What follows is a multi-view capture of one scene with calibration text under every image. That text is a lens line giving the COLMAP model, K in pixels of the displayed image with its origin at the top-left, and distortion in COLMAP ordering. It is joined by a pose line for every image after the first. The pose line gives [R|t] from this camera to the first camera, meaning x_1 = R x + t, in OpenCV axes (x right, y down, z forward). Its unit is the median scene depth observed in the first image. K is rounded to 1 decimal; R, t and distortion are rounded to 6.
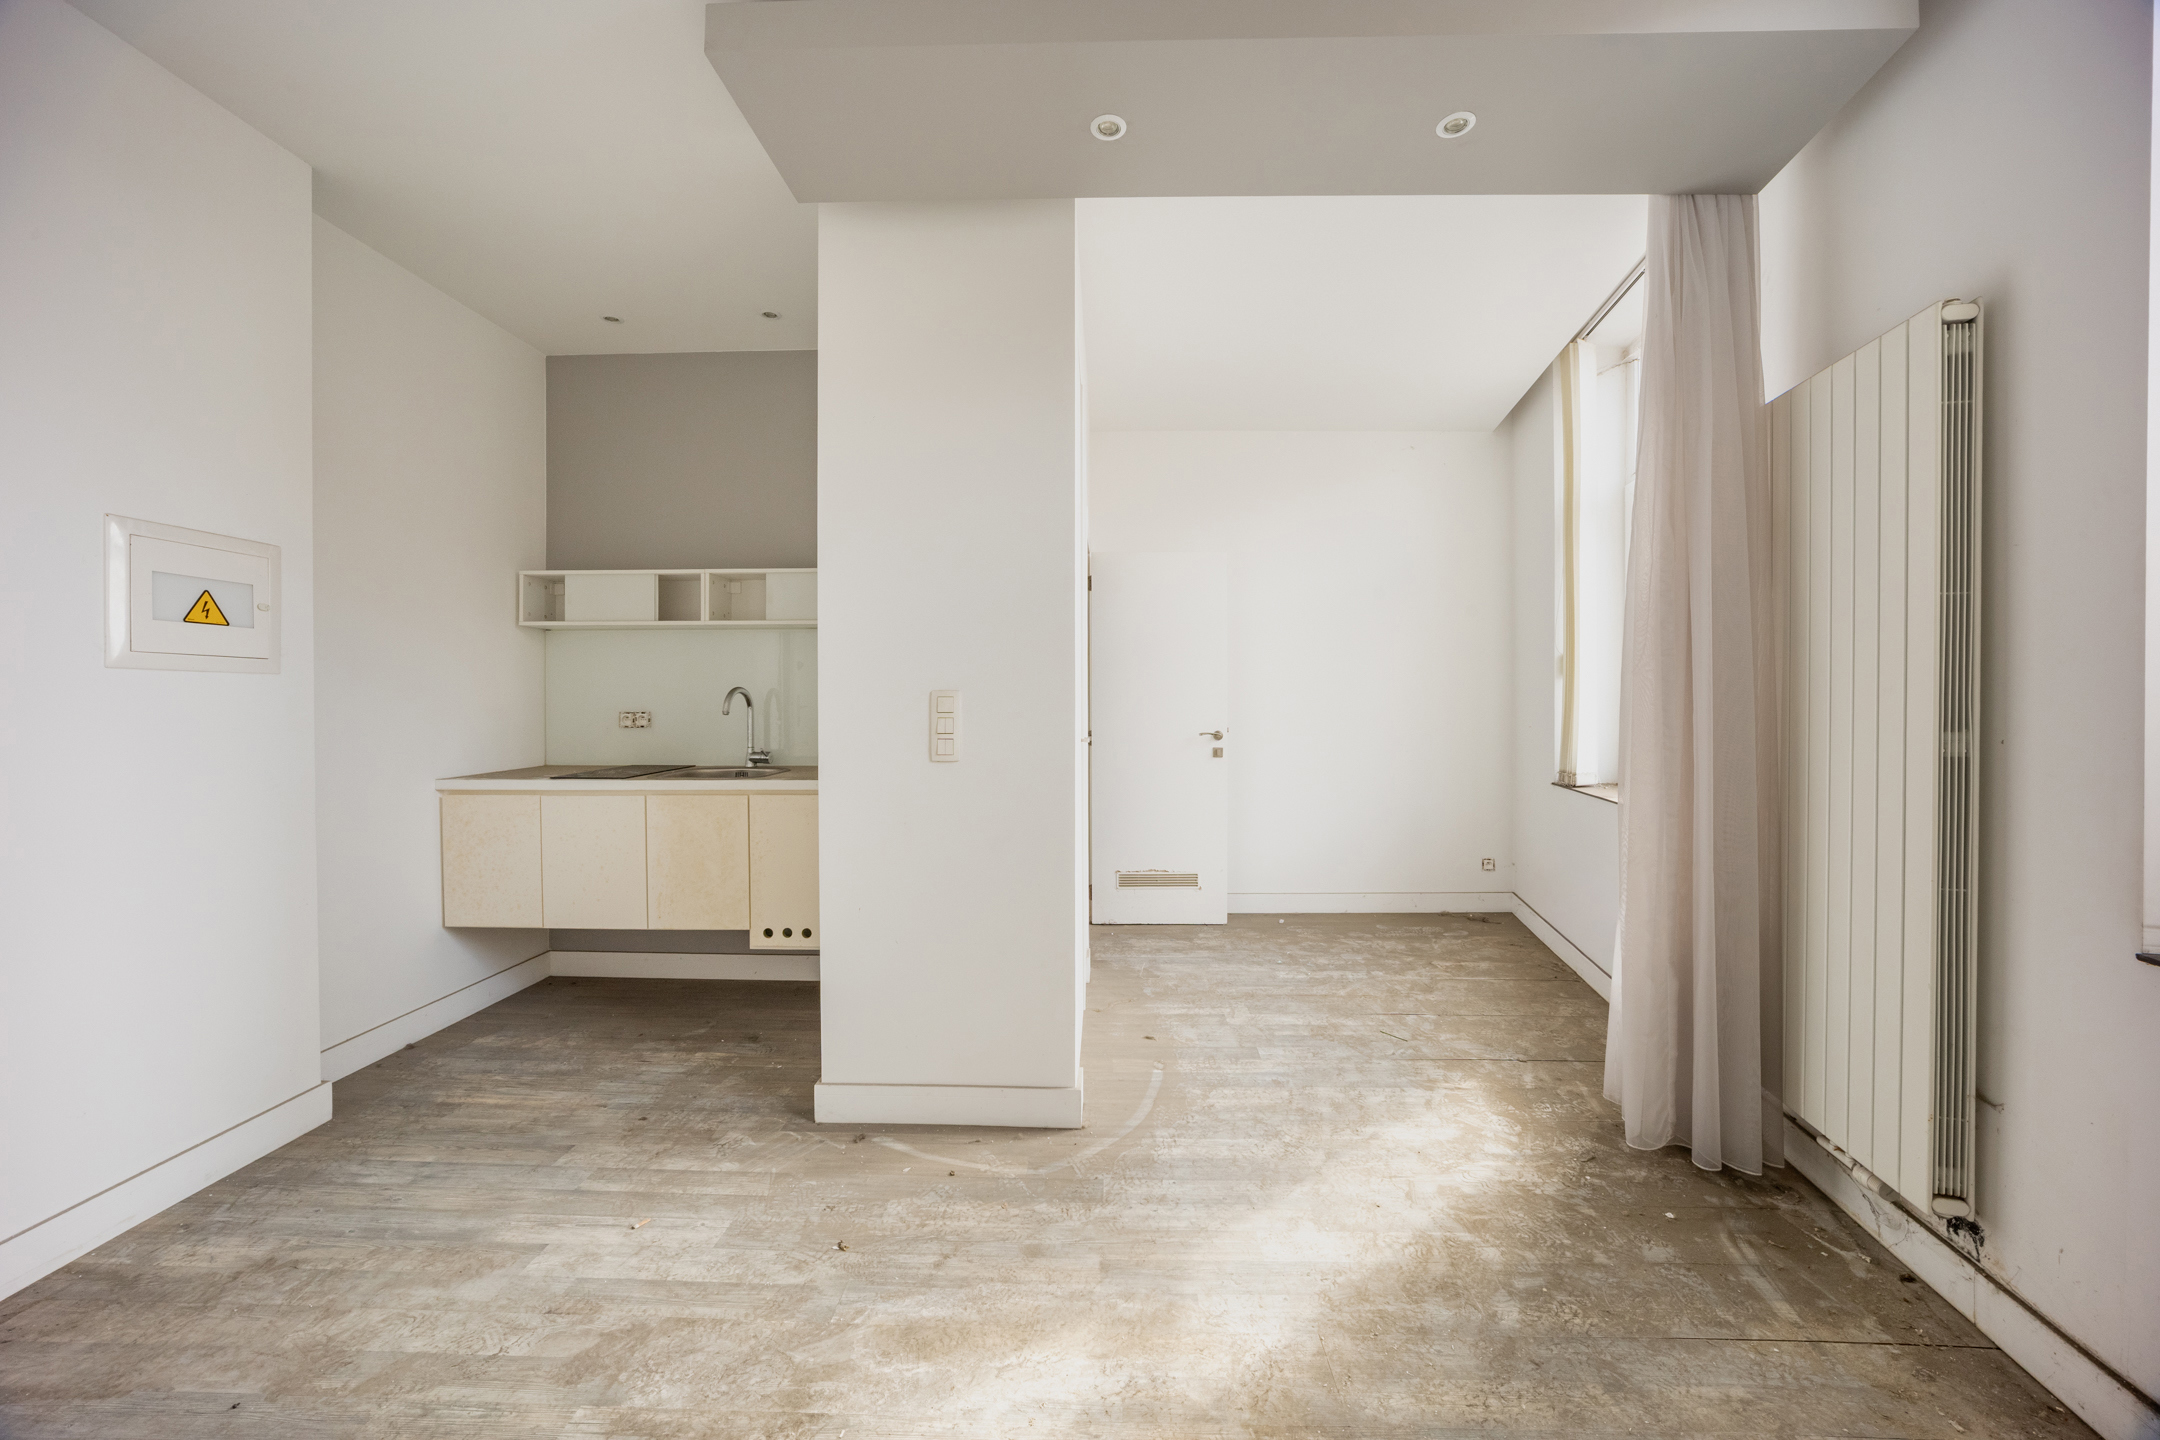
lens RADIAL K [[725.3, 0, 1082.9], [0, 725.3, 703.2], [0, 0, 1]] dist [-0.012369, 0.000036]
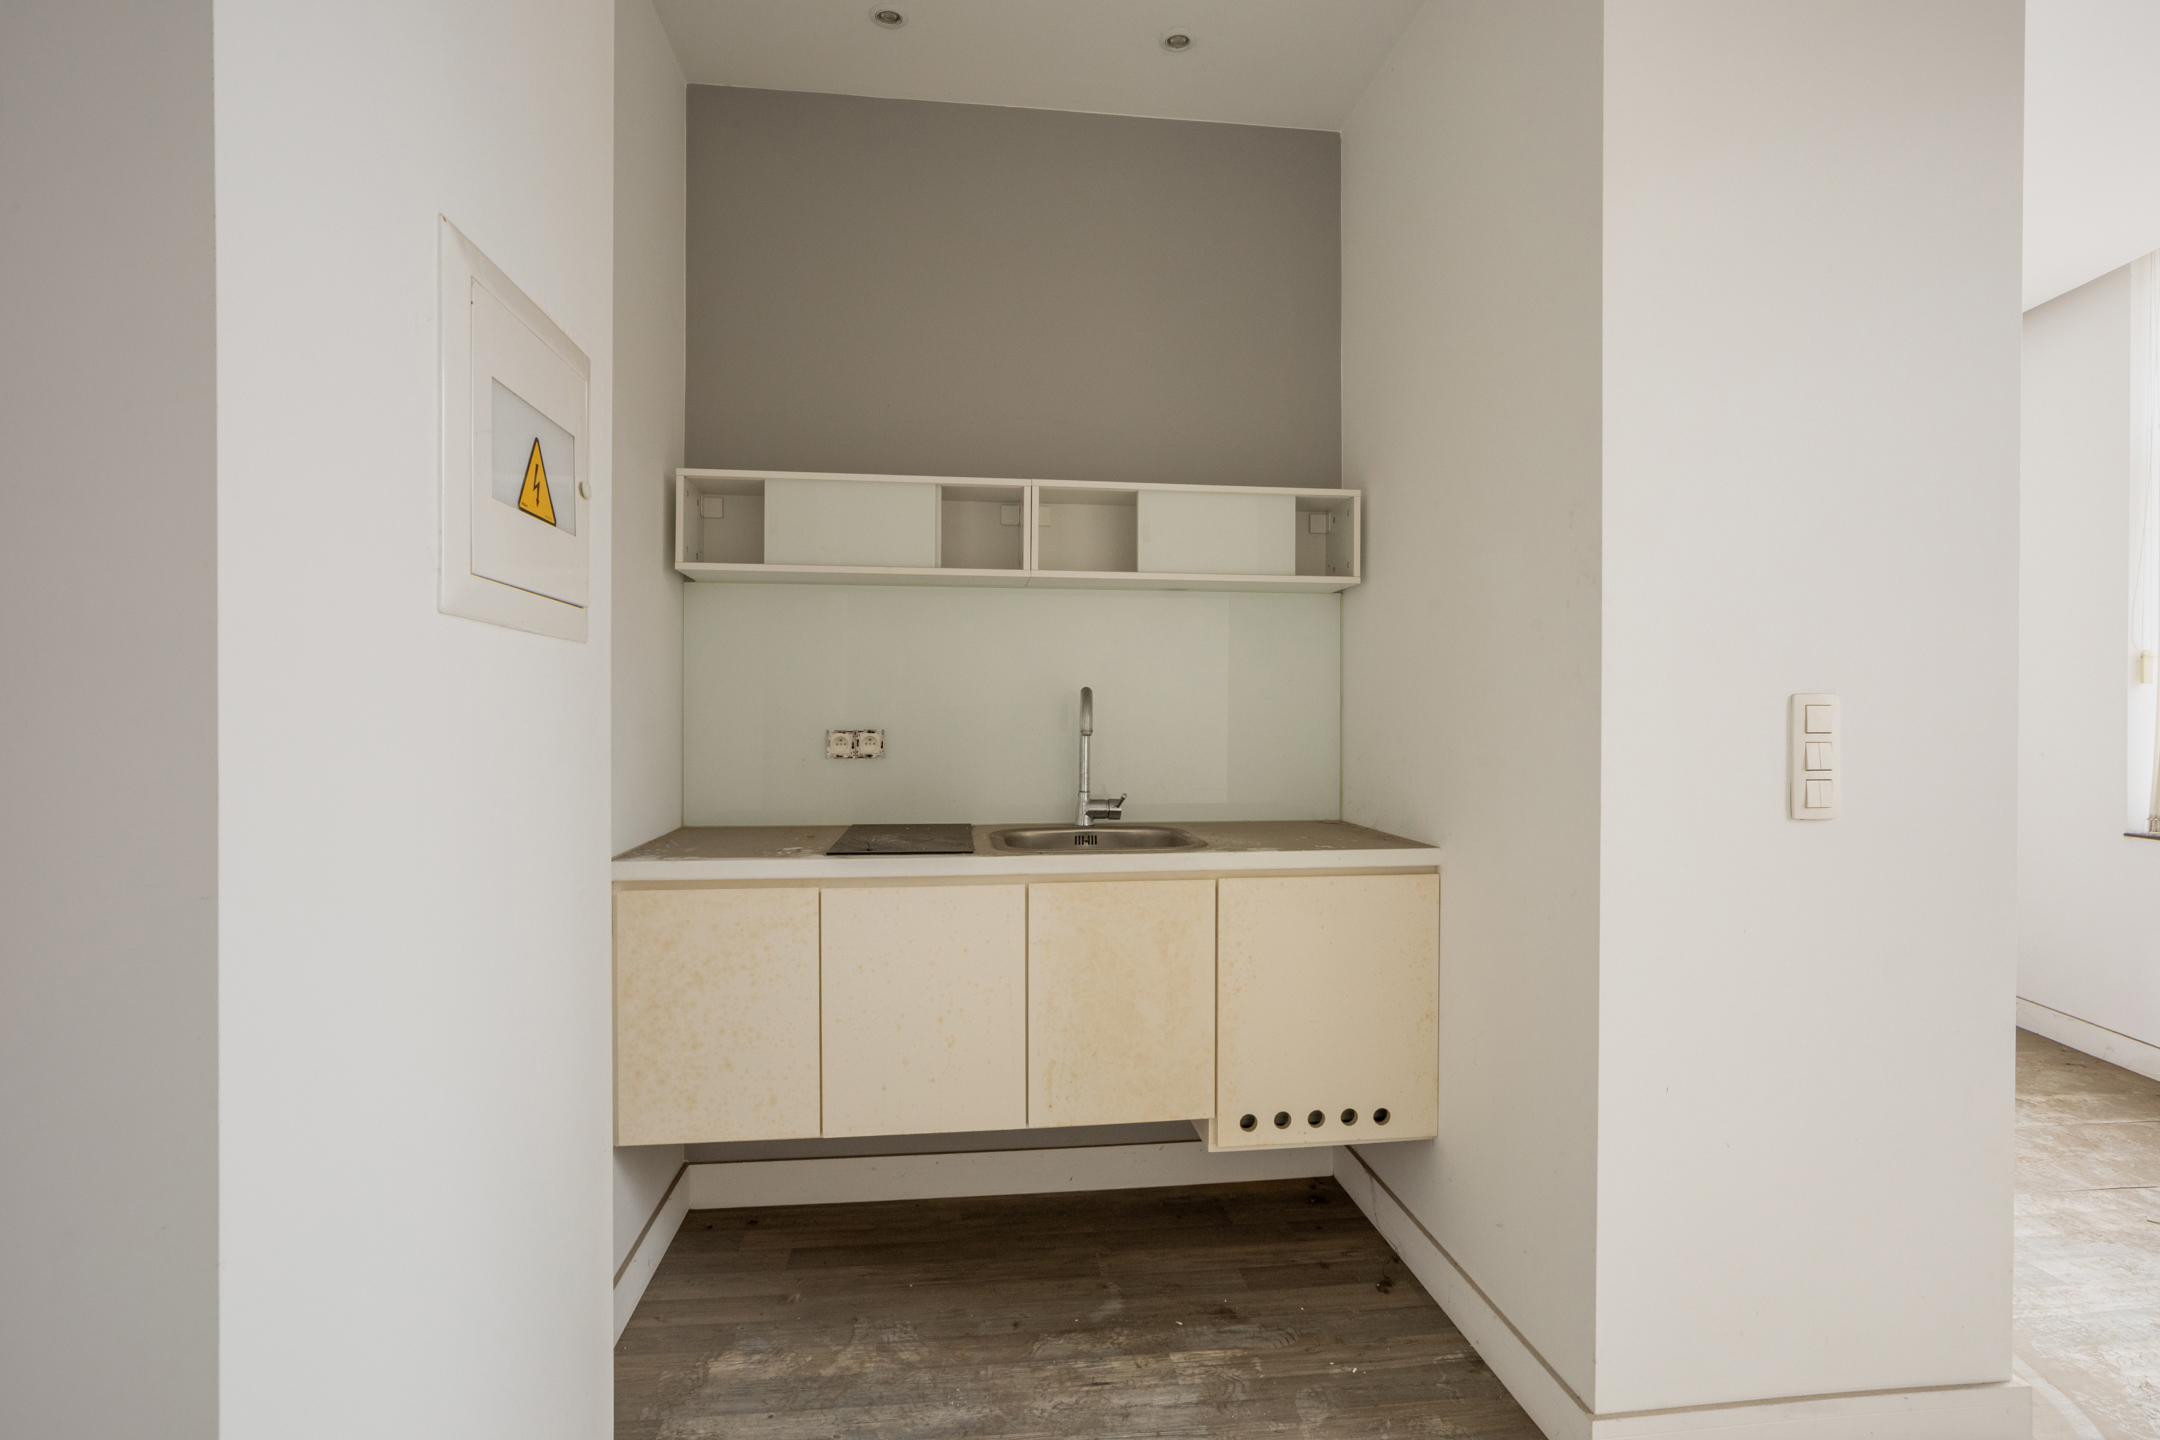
lens RADIAL K [[988.7, 0, 1072.9], [0, 988.7, 716.0], [0, 0, 1]] dist [-0.002792, 0.000821]
pose [[0.989561, 0.003588, 0.144067, -0.621652], [-0.003183, 0.999990, -0.003044, 0.003105], [-0.144077, 0.002554, 0.989563, 0.232713]]
